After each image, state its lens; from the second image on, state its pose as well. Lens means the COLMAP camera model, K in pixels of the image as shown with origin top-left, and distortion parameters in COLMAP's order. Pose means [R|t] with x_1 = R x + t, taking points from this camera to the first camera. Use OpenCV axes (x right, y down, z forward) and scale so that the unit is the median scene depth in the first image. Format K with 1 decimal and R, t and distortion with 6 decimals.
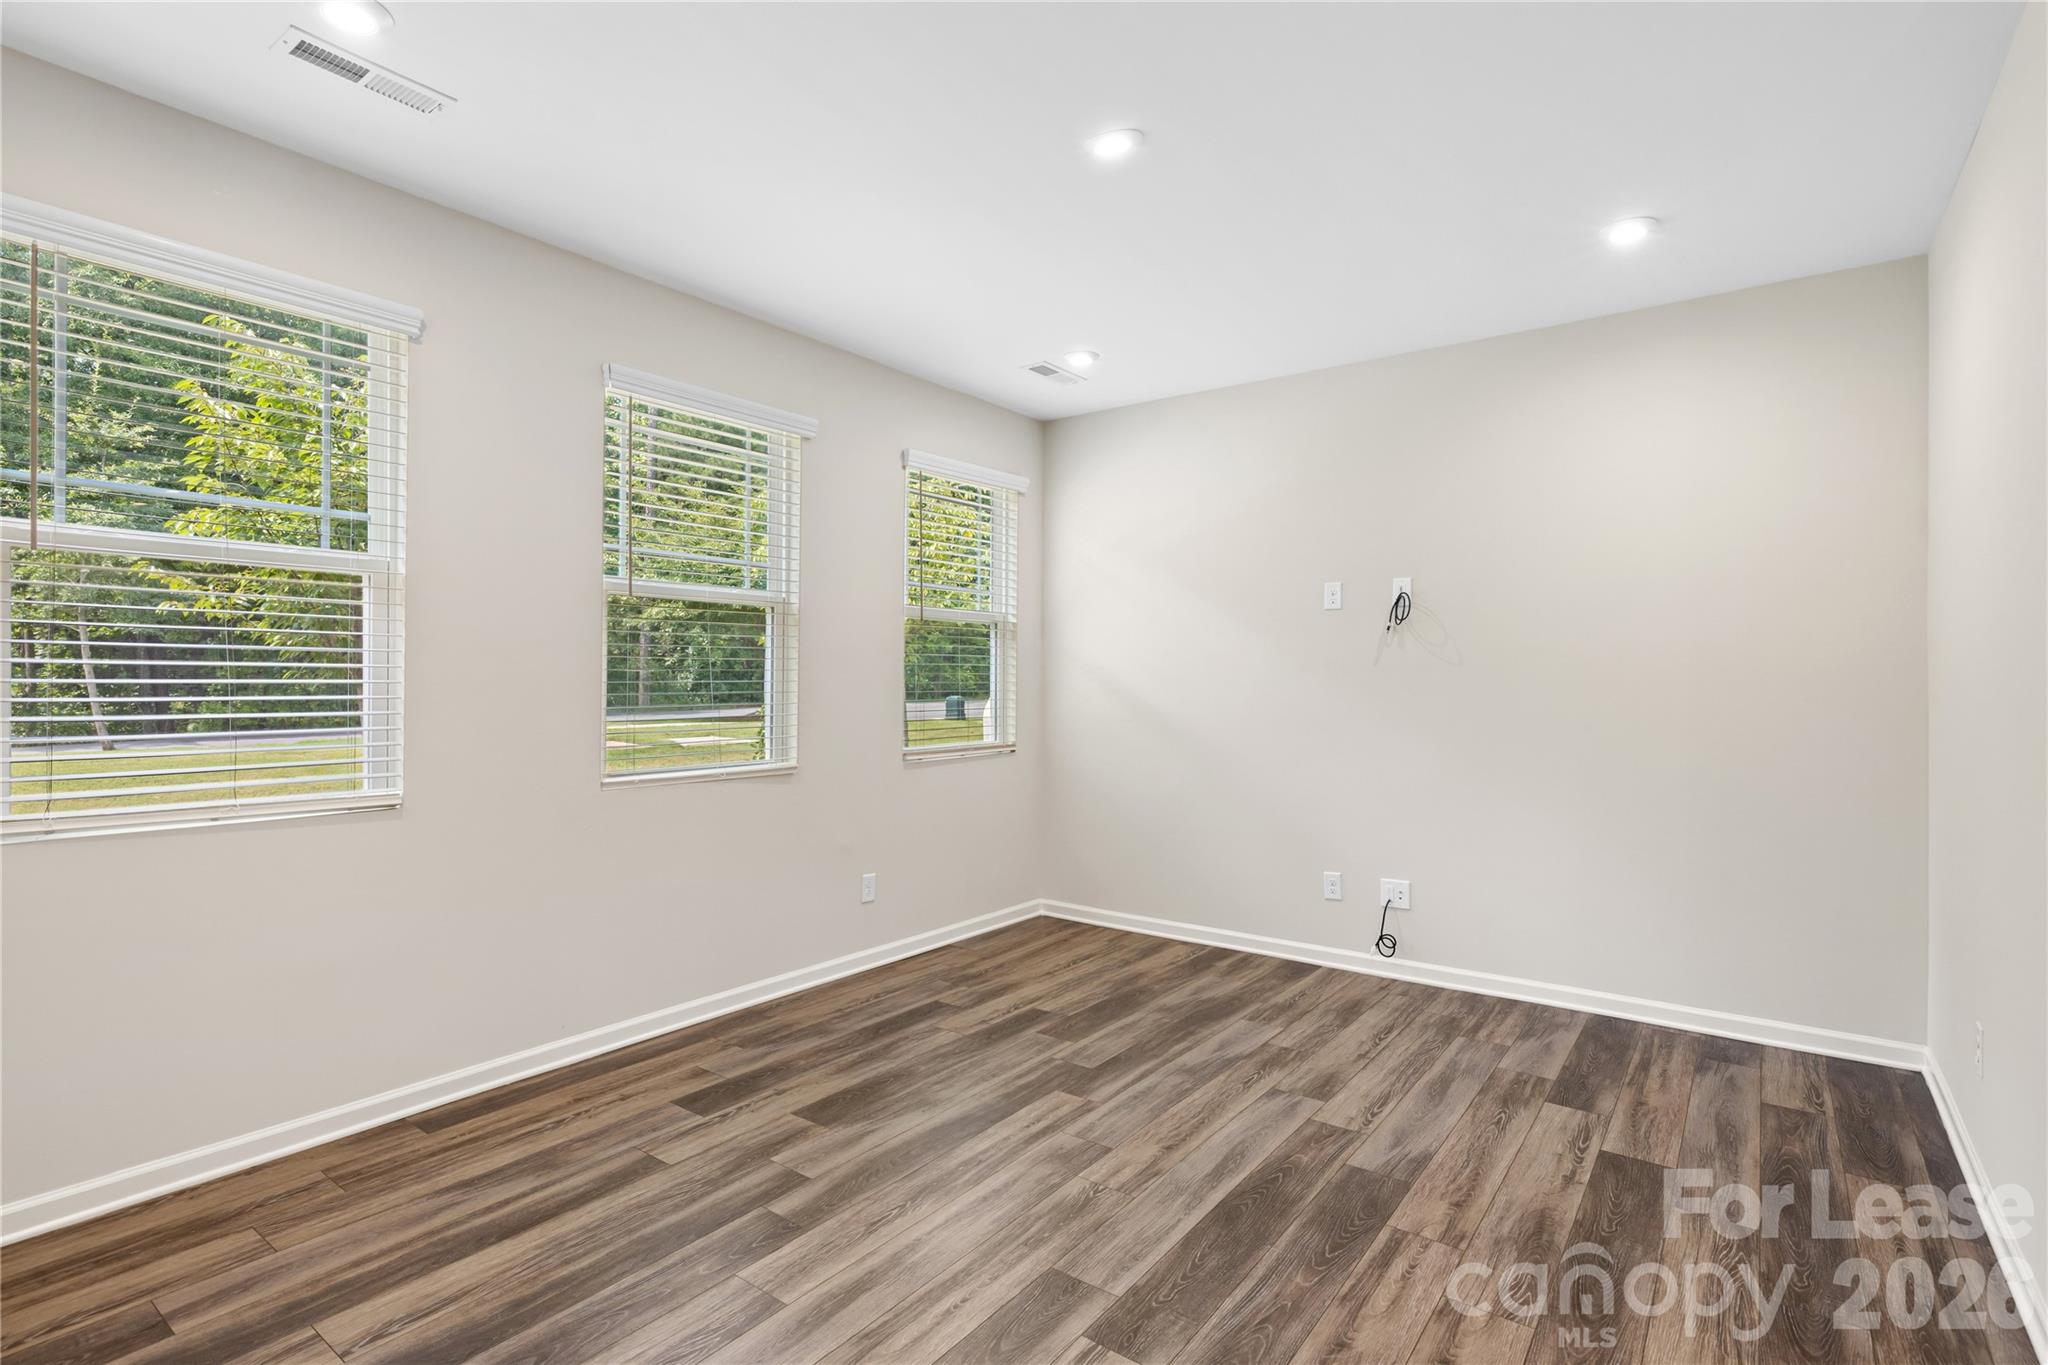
lens RADIAL K [[995.1, 0, 1056.9], [0, 995.1, 674.2], [0, 0, 1]] dist [-0.005477, 0.000829]
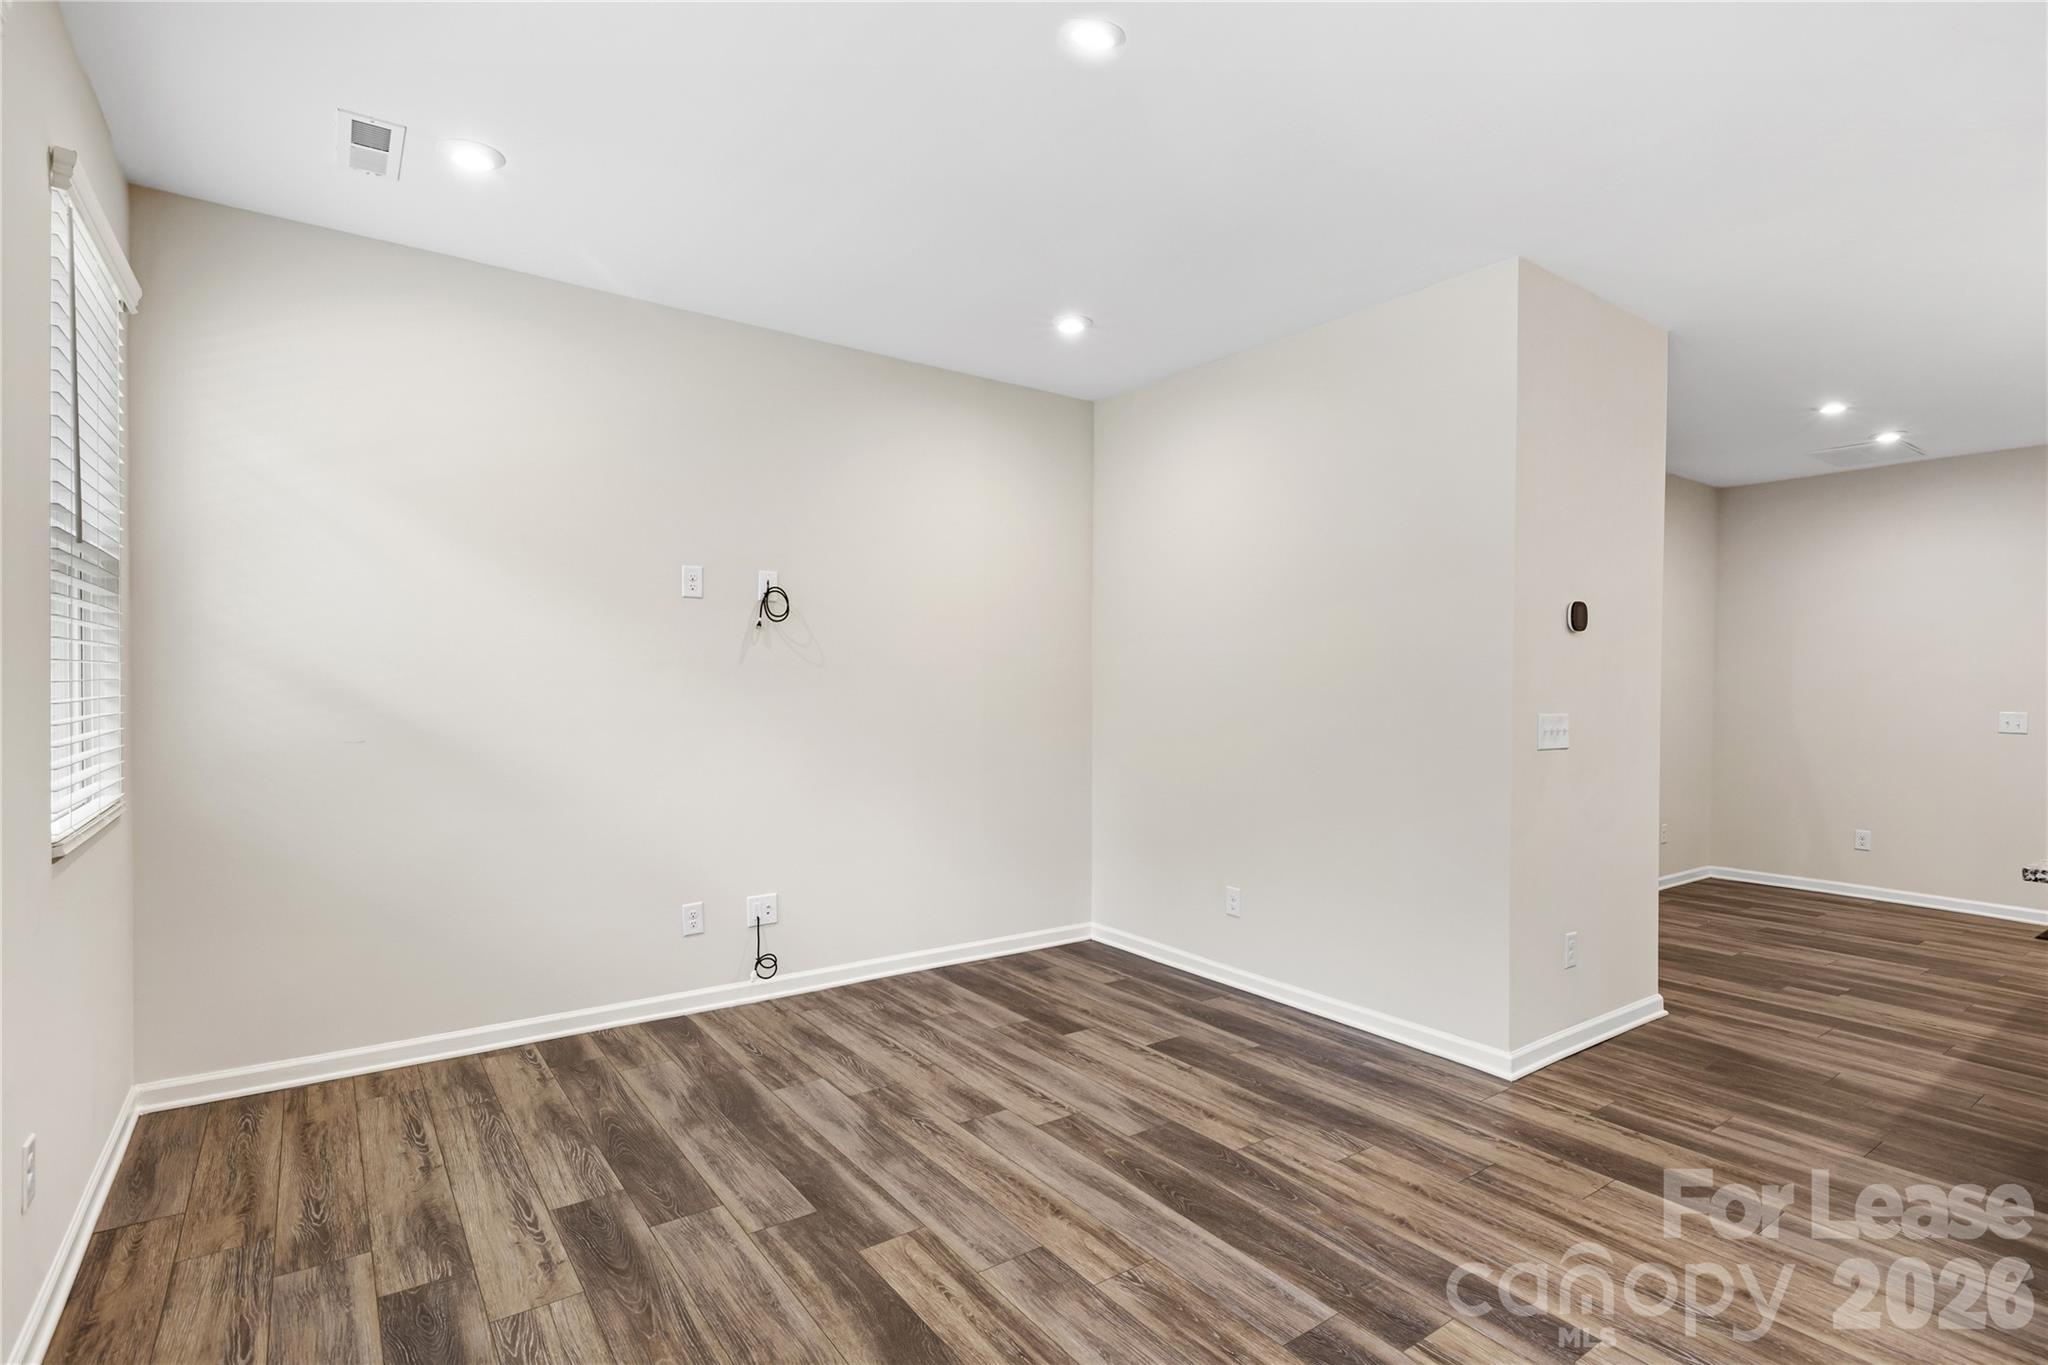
lens RADIAL K [[995.1, 0, 1020.0], [0, 995.1, 691.7], [0, 0, 1]] dist [-0.005477, 0.000829]
pose [[0.310741, -0.010079, 0.950441, -0.536803], [-0.013079, 0.999804, 0.014879, 0.000777], [-0.950405, -0.017054, 0.310548, 0.560356]]
